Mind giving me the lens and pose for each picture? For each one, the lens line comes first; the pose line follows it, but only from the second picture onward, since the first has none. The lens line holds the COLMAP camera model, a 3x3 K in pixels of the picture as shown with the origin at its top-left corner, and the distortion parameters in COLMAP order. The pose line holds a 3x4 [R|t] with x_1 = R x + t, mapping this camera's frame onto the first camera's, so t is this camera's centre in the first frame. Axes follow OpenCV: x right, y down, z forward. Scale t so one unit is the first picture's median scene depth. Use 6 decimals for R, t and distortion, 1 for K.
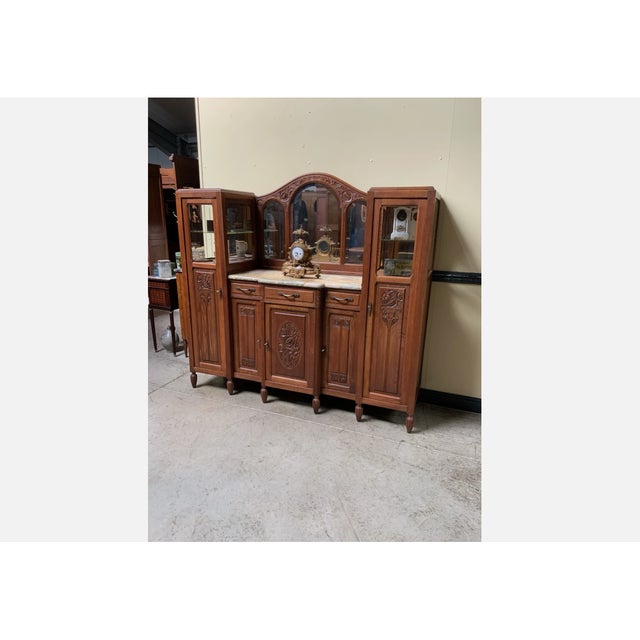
lens RADIAL K [[368.1, 0, 316.9], [0, 368.1, 317.6], [0, 0, 1]] dist [0.053869, -0.000700]
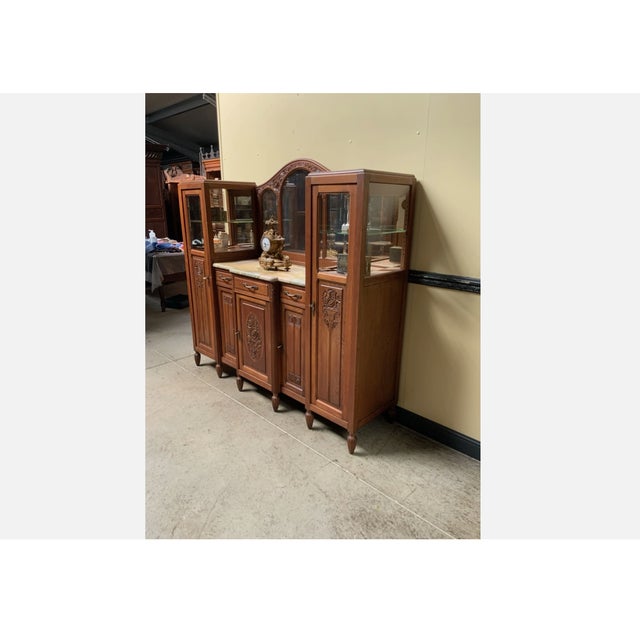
lens RADIAL K [[375.0, 0, 310.8], [0, 375.0, 312.6], [0, 0, 1]] dist [0.066762, 0.000083]
pose [[0.916212, 0.098800, -0.388321, 0.446954], [-0.092262, 0.995102, 0.035498, -0.040300], [0.389926, 0.003304, 0.920840, 0.132745]]
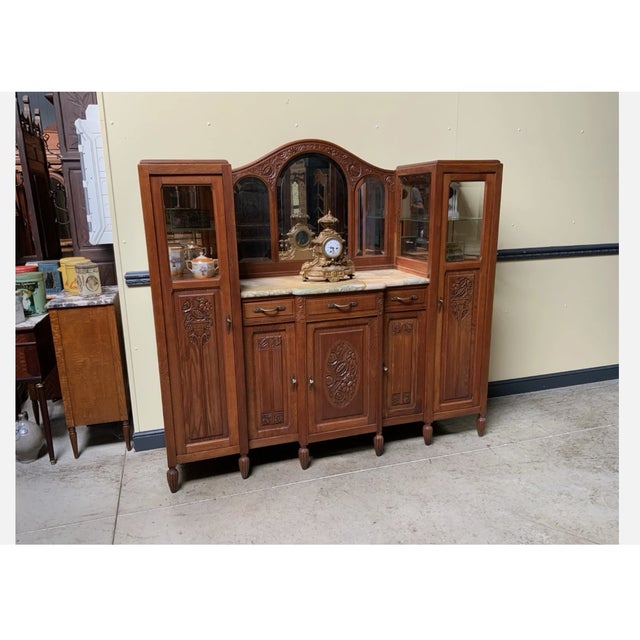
lens RADIAL K [[494.1, 0, 317.4], [0, 494.1, 314.2], [0, 0, 1]] dist [0.121796, -0.258559]
pose [[0.787280, -0.175622, 0.591055, -0.666610], [0.195028, 0.980292, 0.031502, -0.080803], [-0.584939, 0.090471, 0.806016, 0.231014]]
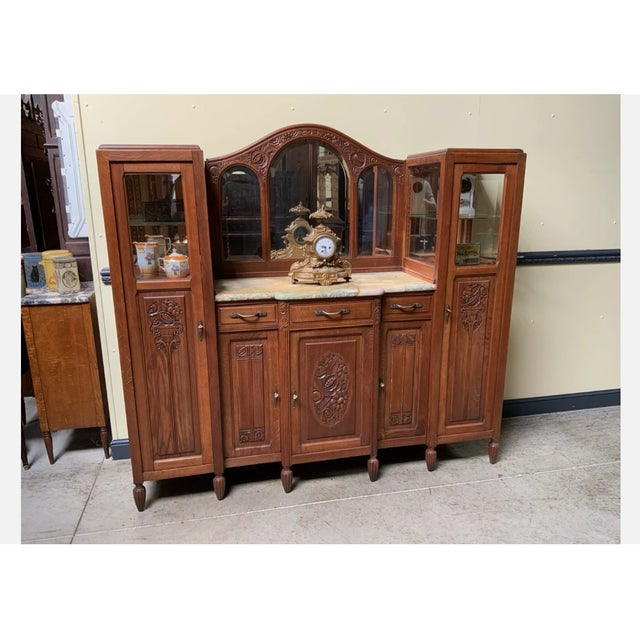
lens RADIAL K [[493.4, 0, 321.3], [0, 493.4, 315.8], [0, 0, 1]] dist [0.117266, -0.240474]
pose [[0.835551, -0.158972, 0.525912, -0.523297], [0.165421, 0.985598, 0.035109, -0.085336], [-0.523919, 0.057662, 0.849814, 0.264206]]
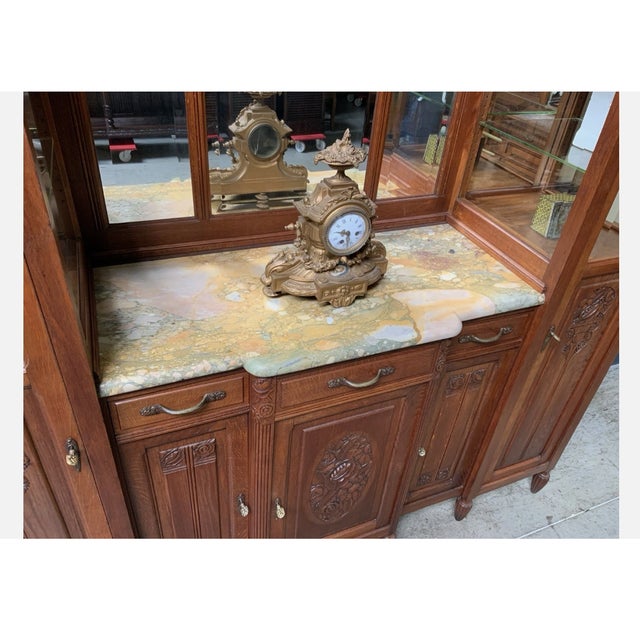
lens RADIAL K [[493.4, 0, 321.3], [0, 493.4, 315.8], [0, 0, 1]] dist [0.117266, -0.240474]
pose [[0.729677, -0.371411, 0.574131, -0.308670], [0.119756, 0.896062, 0.427471, -0.279029], [-0.673224, -0.243160, 0.698314, 0.709638]]
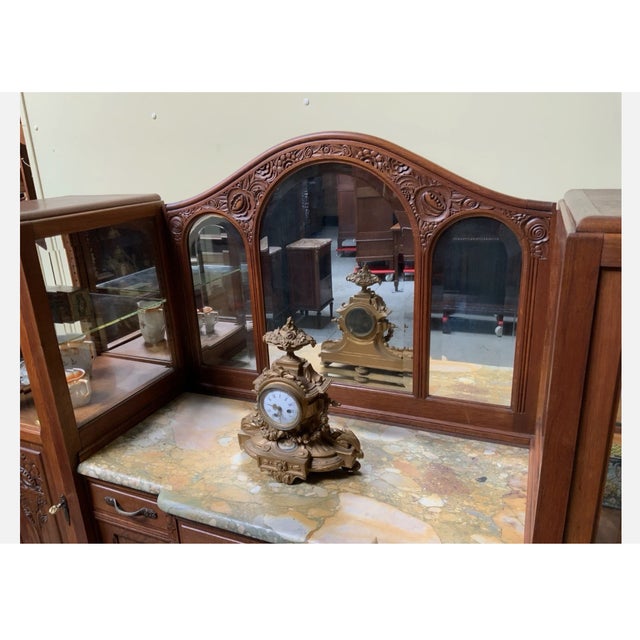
lens RADIAL K [[493.4, 0, 321.3], [0, 493.4, 315.8], [0, 0, 1]] dist [0.117266, -0.240474]
pose [[0.997655, -0.047306, -0.049471, 0.005153], [0.049544, 0.997756, 0.045046, -0.261628], [0.047229, -0.047392, 0.997759, 0.584078]]
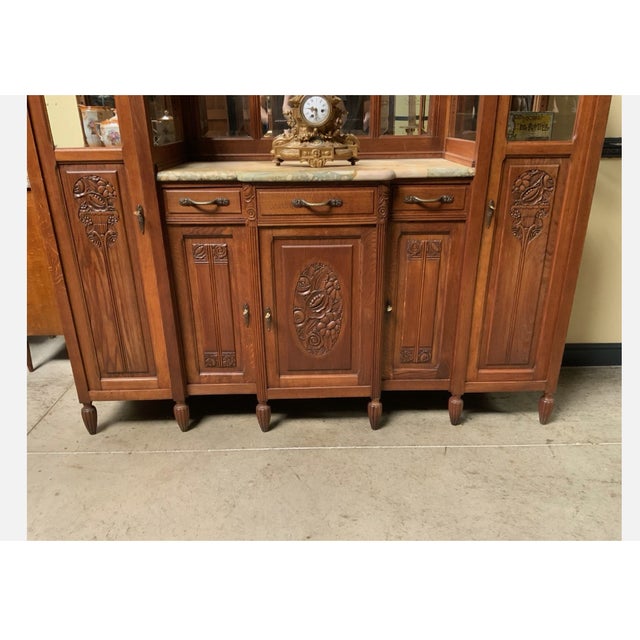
lens RADIAL K [[493.4, 0, 321.3], [0, 493.4, 315.8], [0, 0, 1]] dist [0.117266, -0.240474]
pose [[0.927509, -0.167850, 0.333995, -0.290700], [0.126038, 0.981620, 0.143306, -0.010870], [-0.351910, -0.090821, 0.931617, 0.384867]]
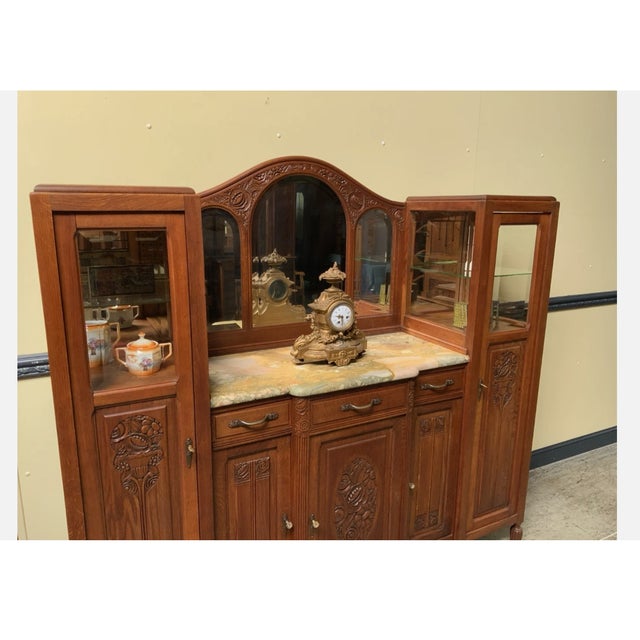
lens RADIAL K [[494.1, 0, 317.4], [0, 494.1, 314.2], [0, 0, 1]] dist [0.121796, -0.258559]
pose [[0.668615, -0.171037, 0.723671, -0.544890], [0.198372, 0.978946, 0.048090, -0.212244], [-0.716660, 0.111403, 0.688468, 0.550674]]
